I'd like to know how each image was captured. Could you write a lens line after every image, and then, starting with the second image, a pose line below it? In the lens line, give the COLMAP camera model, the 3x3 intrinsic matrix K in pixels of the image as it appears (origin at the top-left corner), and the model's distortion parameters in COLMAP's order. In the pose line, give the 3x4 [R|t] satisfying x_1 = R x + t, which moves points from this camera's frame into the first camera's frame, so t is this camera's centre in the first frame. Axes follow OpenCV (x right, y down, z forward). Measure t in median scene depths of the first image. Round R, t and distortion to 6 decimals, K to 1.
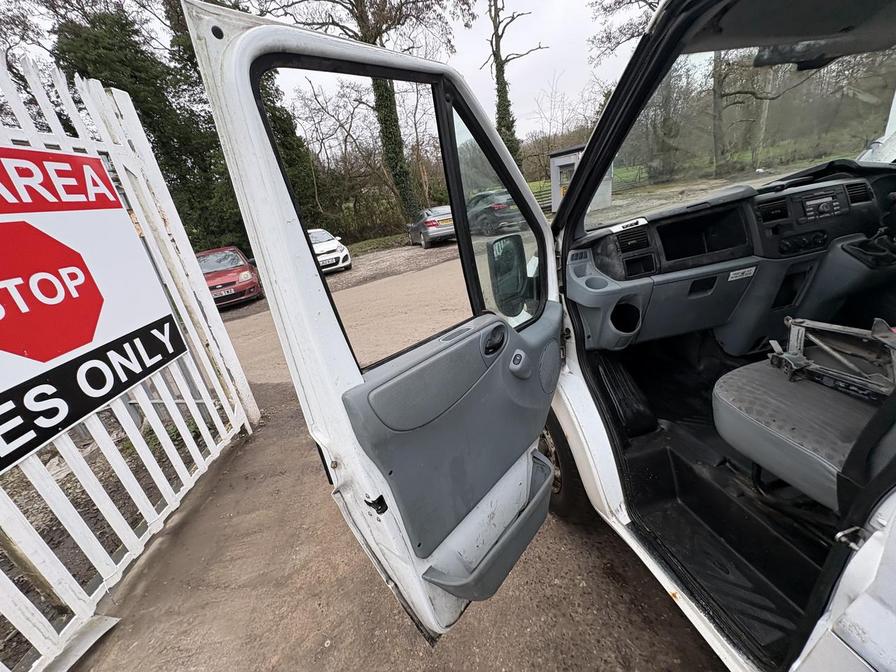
lens RADIAL K [[355.1, 0, 447.5], [0, 355.1, 337.7], [0, 0, 1]] dist [-0.000506, -0.000074]
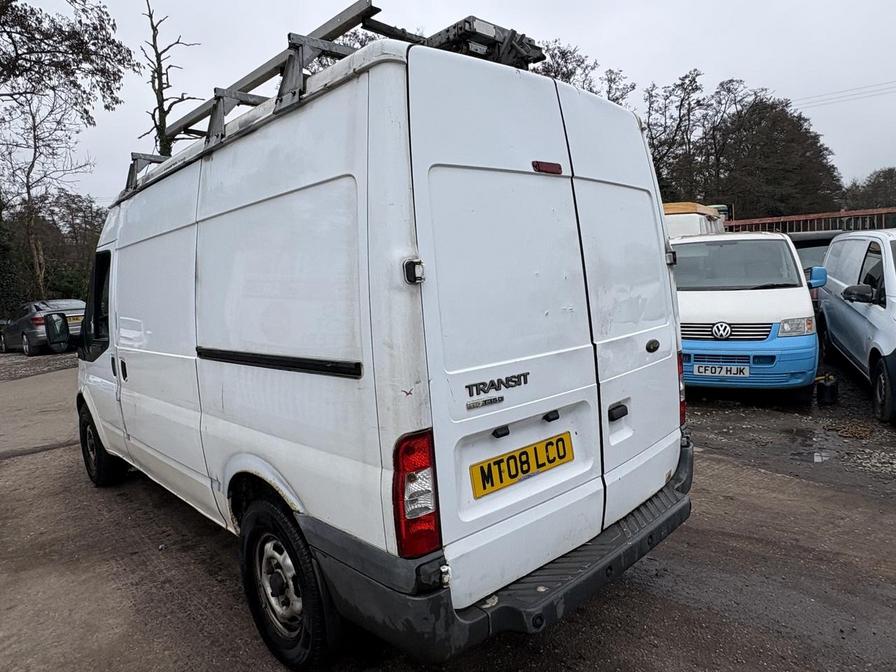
lens RADIAL K [[563.5, 0, 448.0], [0, 563.5, 336.0], [0, 0, 1]] dist [-0.000574, 0.000258]
pose [[0.843770, 0.048767, 0.534485, 0.043093], [0.119678, 0.953693, -0.275946, 0.128445], [-0.523192, 0.296801, 0.798861, -0.351638]]
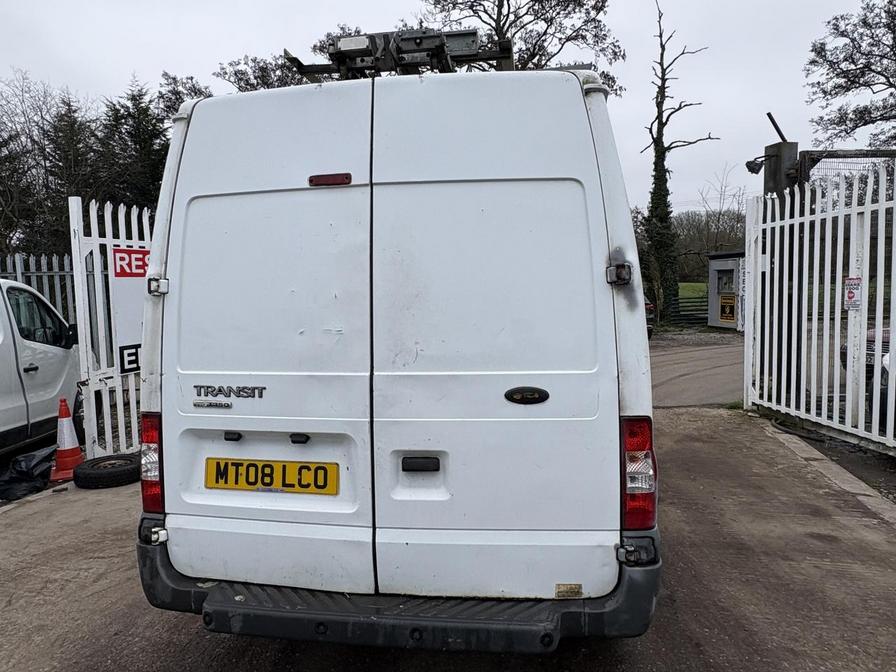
lens RADIAL K [[565.1, 0, 451.4], [0, 565.1, 332.0], [0, 0, 1]] dist [-0.000337, 0.001168]
pose [[0.935203, 0.155561, -0.318113, 0.276883], [-0.236254, 0.943274, -0.233279, 0.104237], [0.263778, 0.293319, 0.918904, -0.376527]]
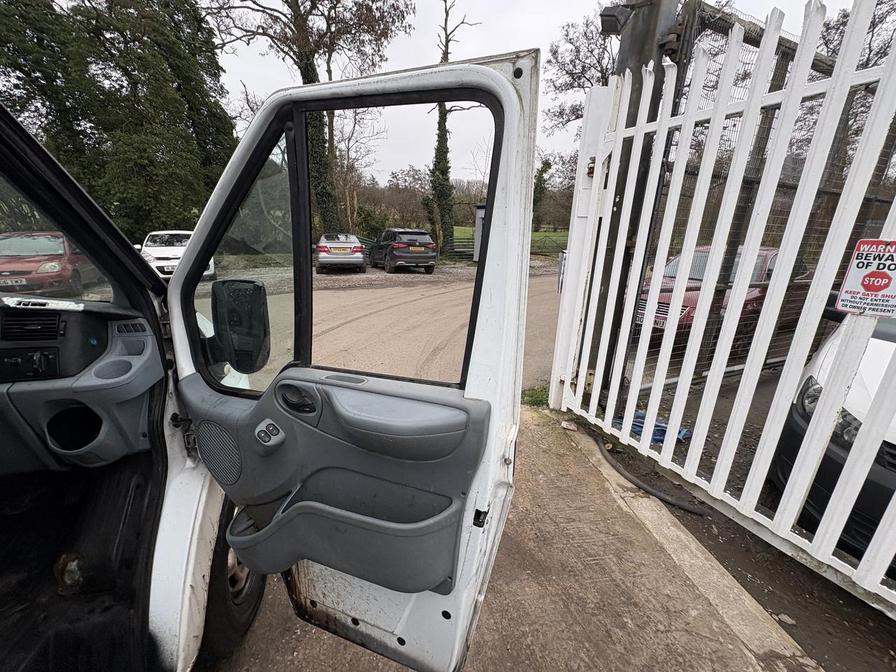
lens RADIAL K [[354.2, 0, 445.7], [0, 354.2, 336.9], [0, 0, 1]] dist [0.000067, 0.000167]
pose [[0.982582, 0.164892, 0.085698, 0.272587], [-0.157424, 0.983634, -0.087643, -0.065302], [-0.098747, 0.072625, 0.992459, 0.042167]]
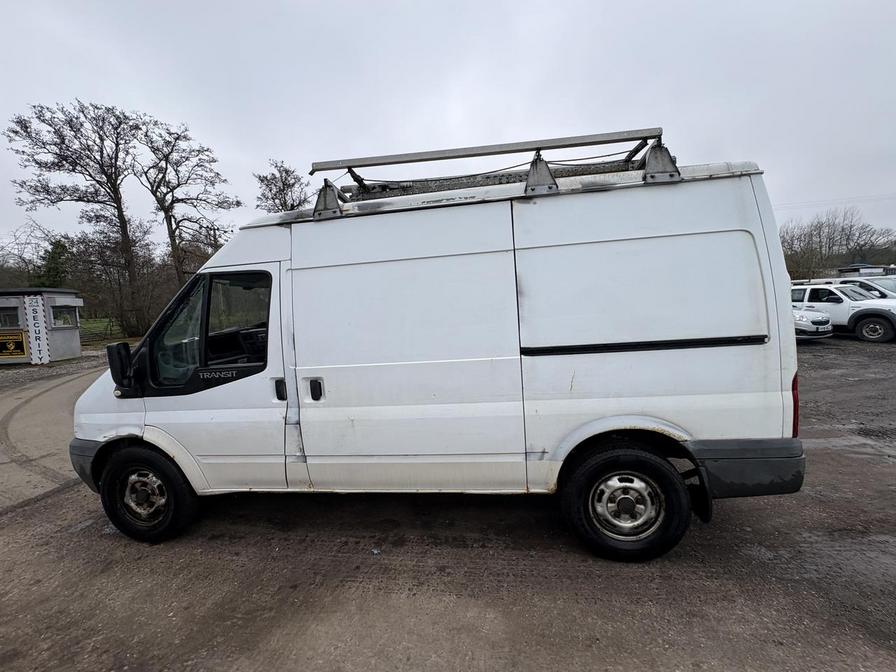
lens RADIAL K [[355.2, 0, 448.0], [0, 355.2, 336.0], [0, 0, 1]] dist [-0.002534, 0.000224]
pose [[0.328063, 0.056758, 0.942949, -0.116412], [0.338144, 0.924997, -0.173321, 0.064756], [-0.882062, 0.375712, 0.284264, -0.113617]]
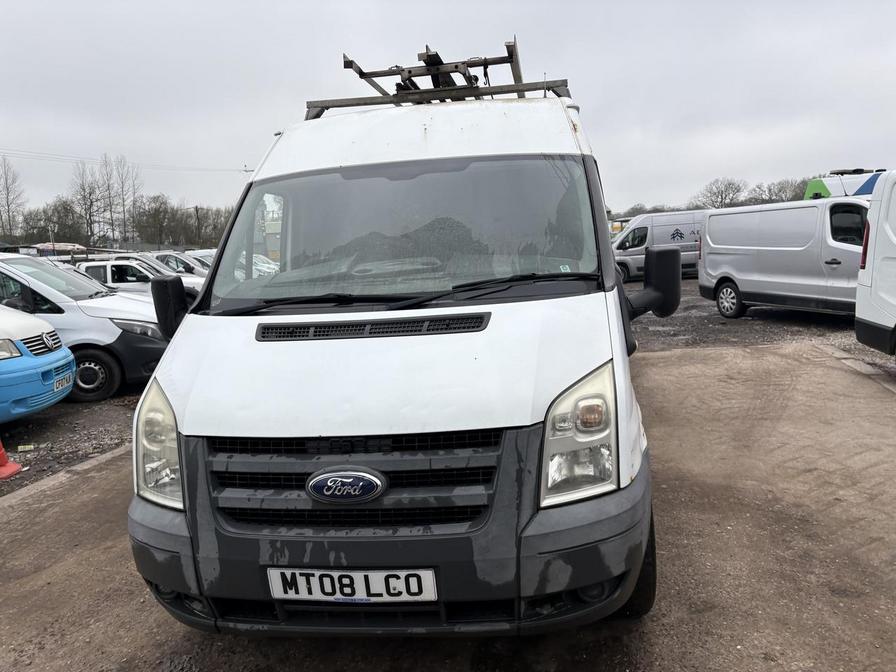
lens RADIAL K [[672.0, 0, 453.2], [0, 672.0, 332.8], [0, 0, 1]] dist [0.050667, -0.056573]
pose [[-0.920325, 0.171654, 0.351479, 0.008735], [0.315405, 0.857116, 0.407273, -0.139099], [-0.231348, 0.485682, -0.842966, 0.380387]]
